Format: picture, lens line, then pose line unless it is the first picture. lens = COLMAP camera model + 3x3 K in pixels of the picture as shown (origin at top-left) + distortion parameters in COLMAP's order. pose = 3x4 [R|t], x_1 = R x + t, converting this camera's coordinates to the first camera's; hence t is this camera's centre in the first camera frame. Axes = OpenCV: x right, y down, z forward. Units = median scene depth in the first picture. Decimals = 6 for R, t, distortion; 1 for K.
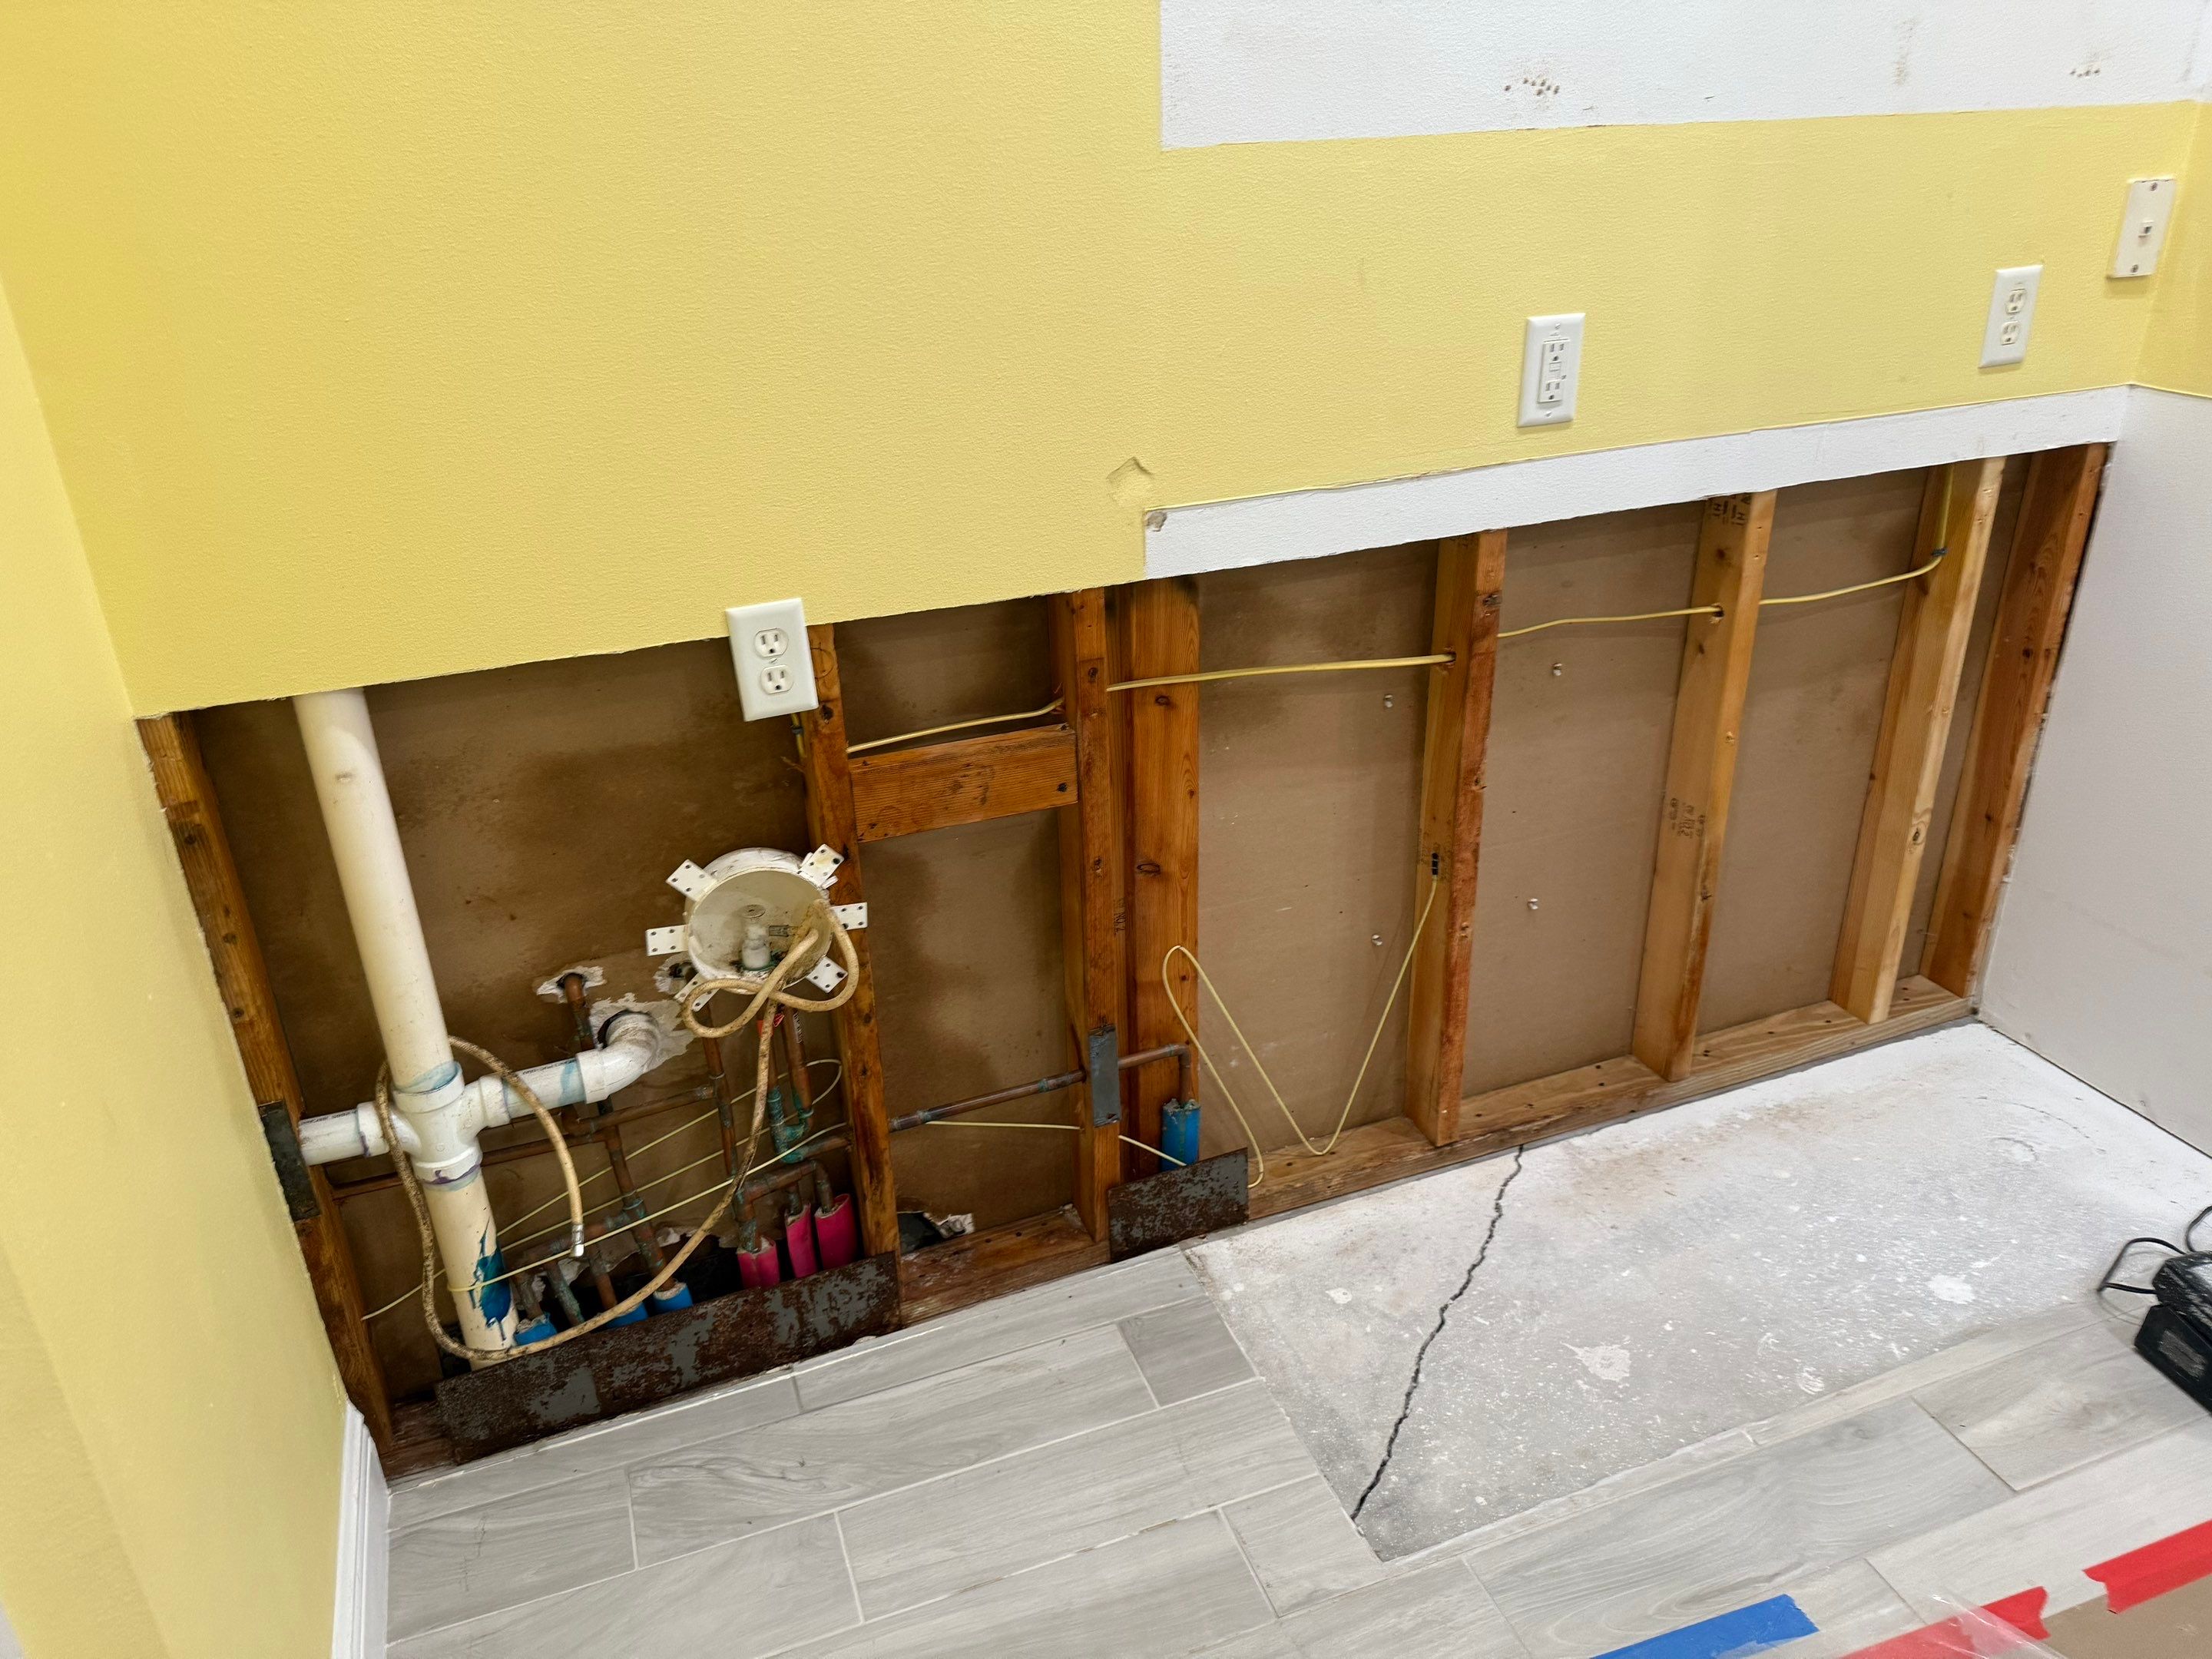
lens RADIAL K [[1573.0, 0, 1074.9], [0, 1573.0, 827.9], [0, 0, 1]] dist [0.001888, -0.018705]
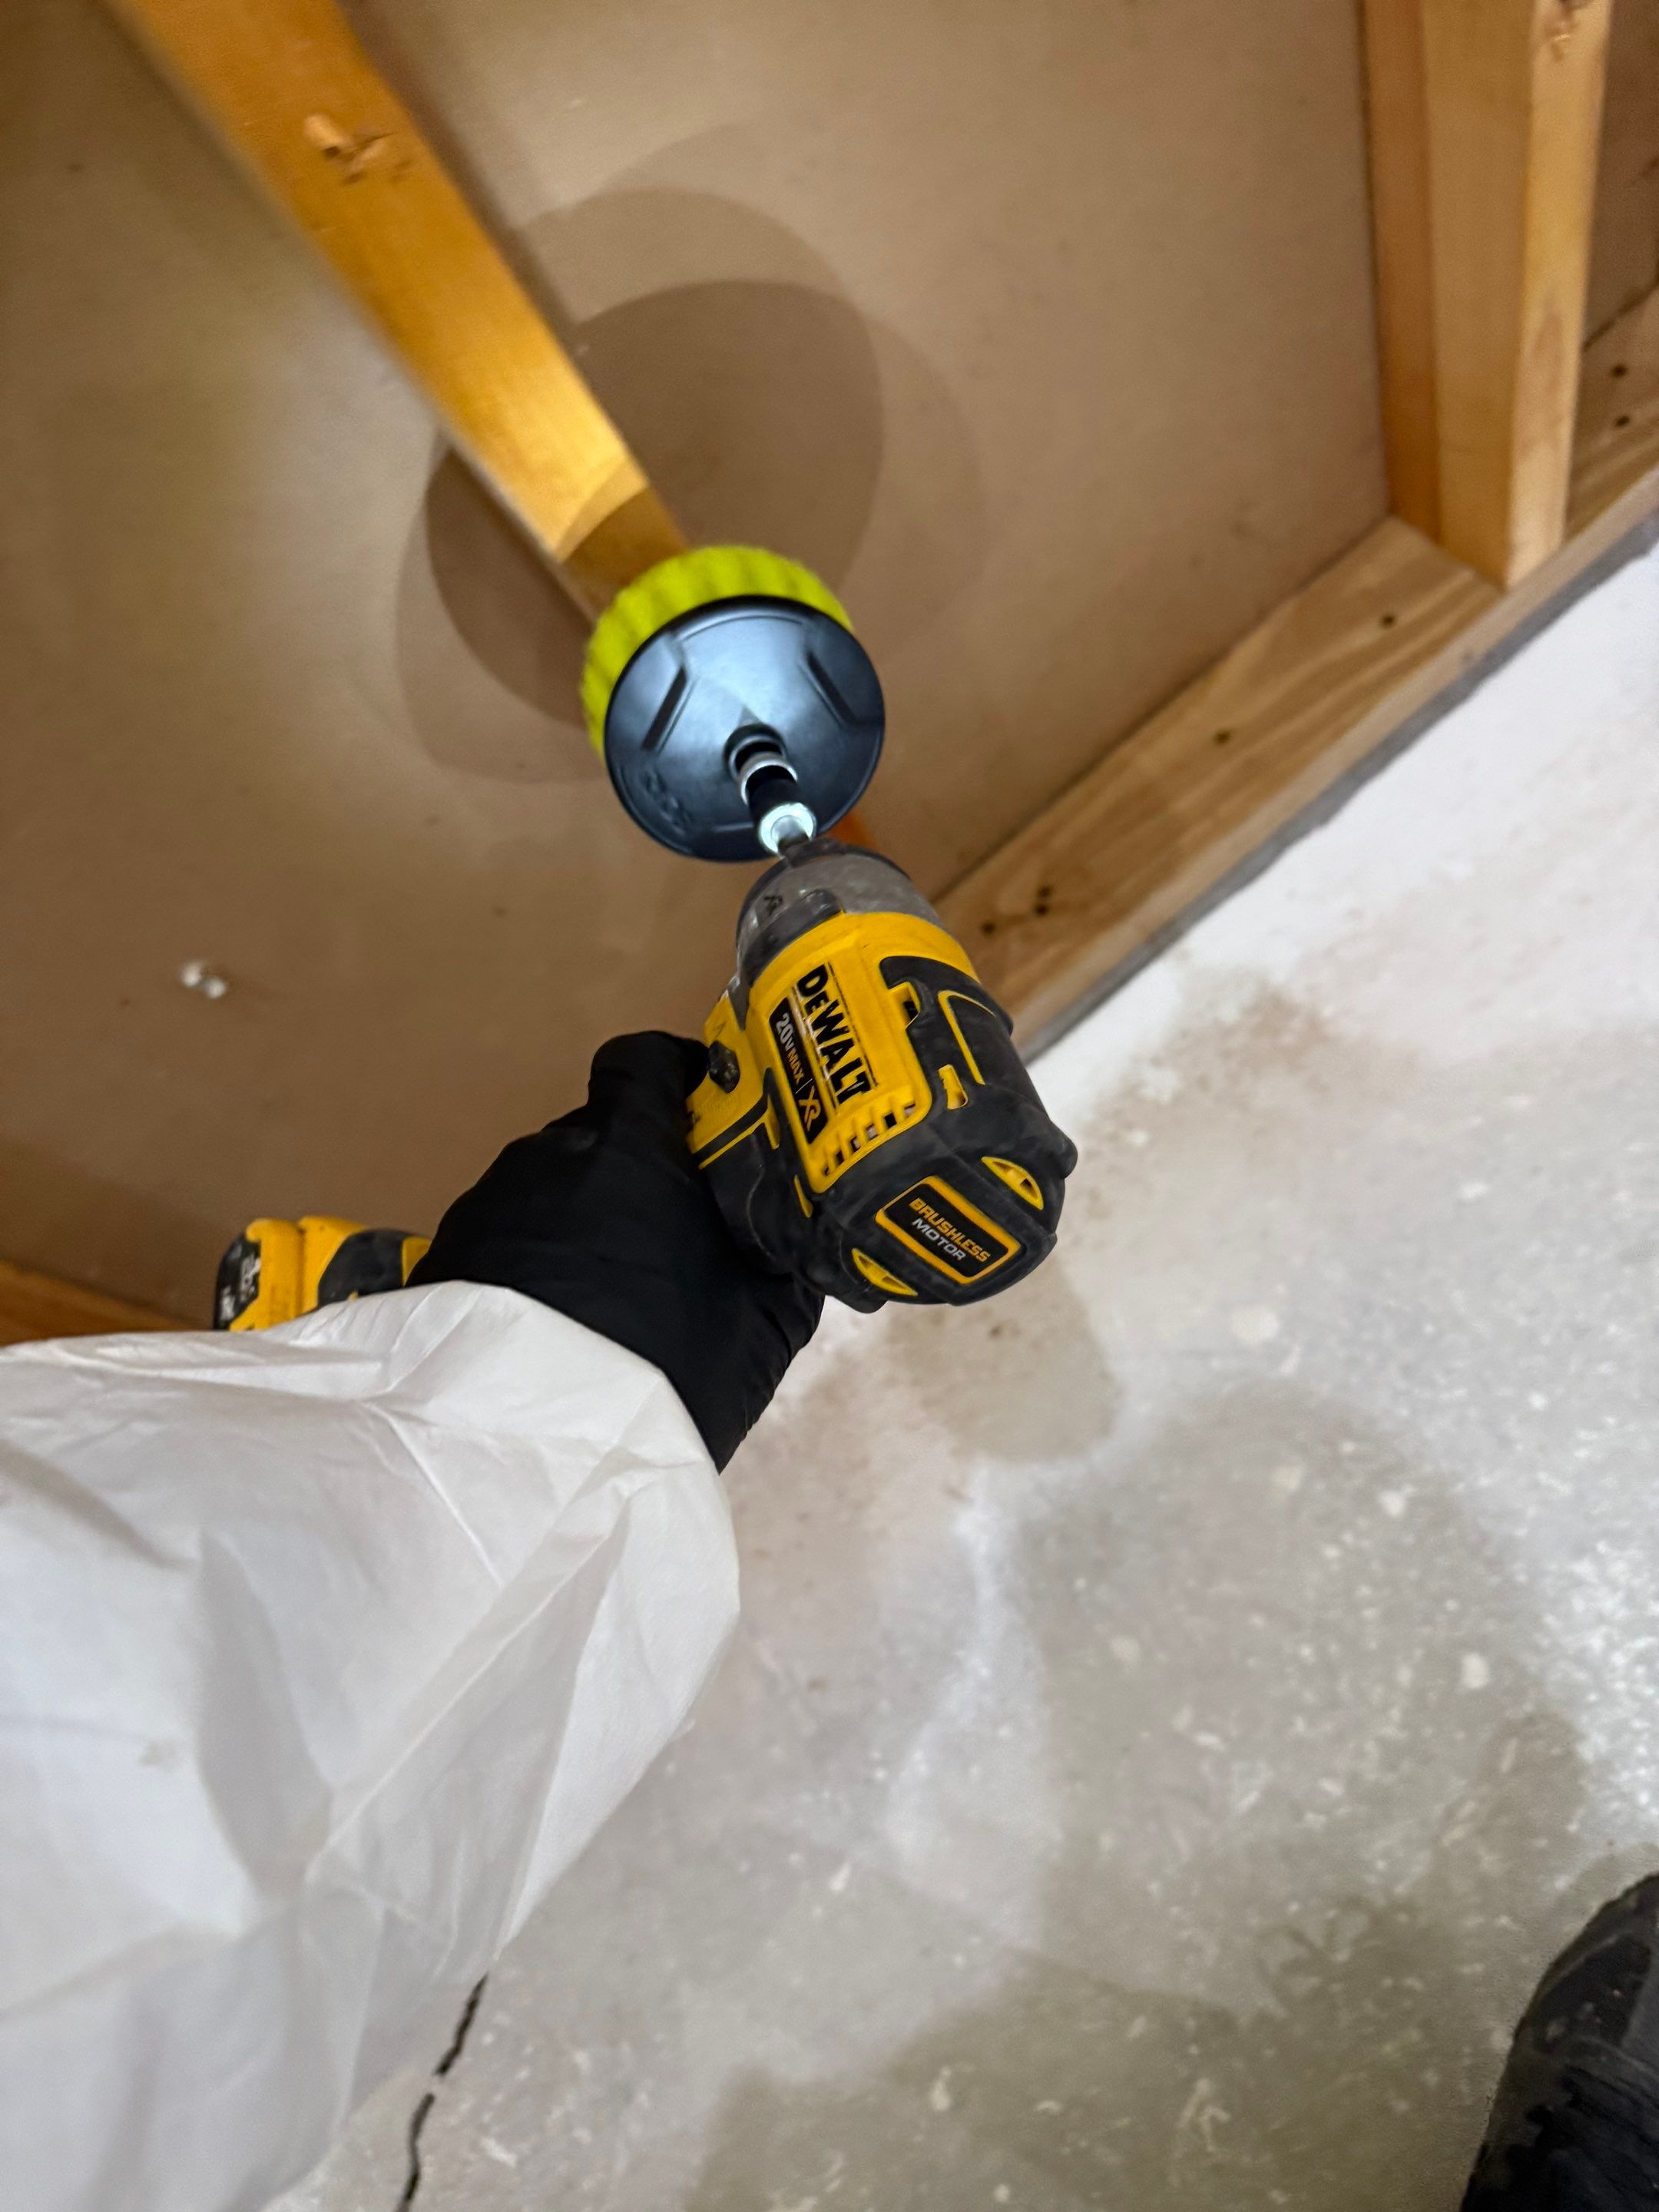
lens RADIAL K [[1573.0, 0, 821.4], [0, 1573.0, 1078.3], [0, 0, 1]] dist [0.001888, -0.018705]
pose [[0.919038, -0.348491, -0.184185, 0.524987], [0.385324, 0.695860, 0.606057, -0.079197], [-0.083038, -0.627960, 0.773803, 0.912555]]
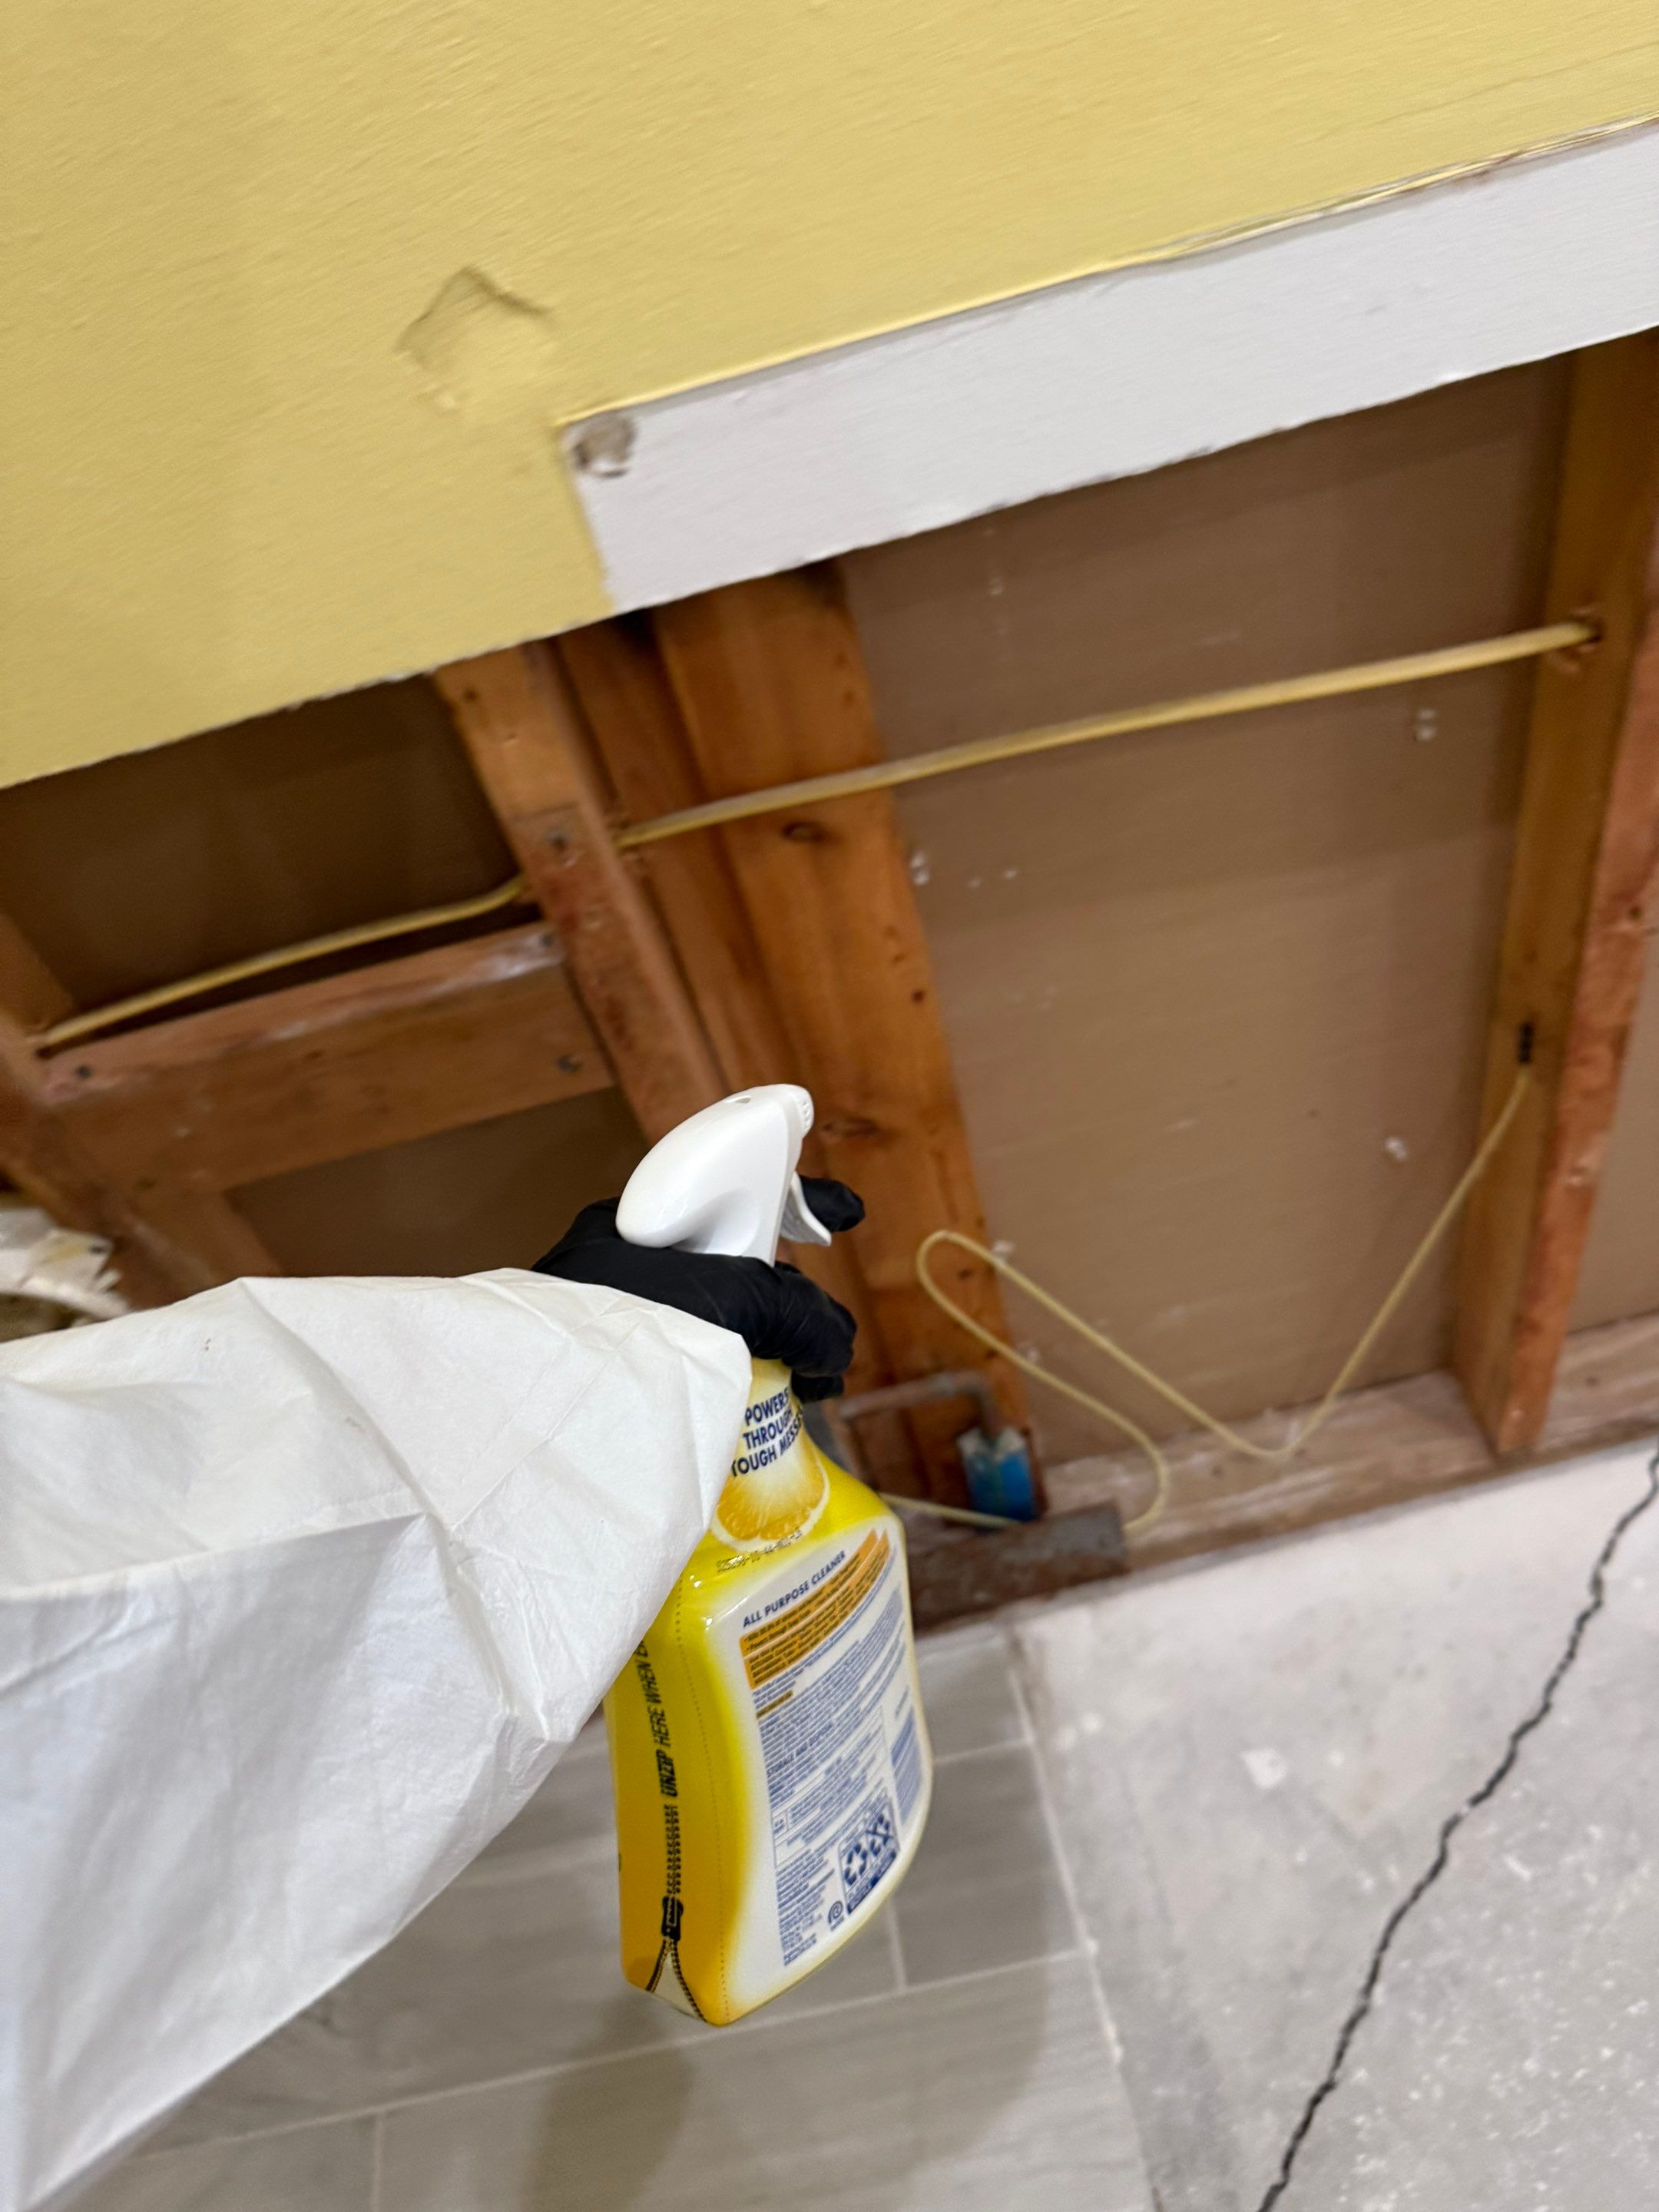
lens RADIAL K [[1573.0, 0, 833.5], [0, 1573.0, 1091.5], [0, 0, 1]] dist [0.001888, -0.018705]
pose [[0.966811, 0.027614, -0.253995, 0.168600], [0.072389, 0.923797, 0.375978, -0.170928], [0.245022, -0.381887, 0.891138, 0.589182]]
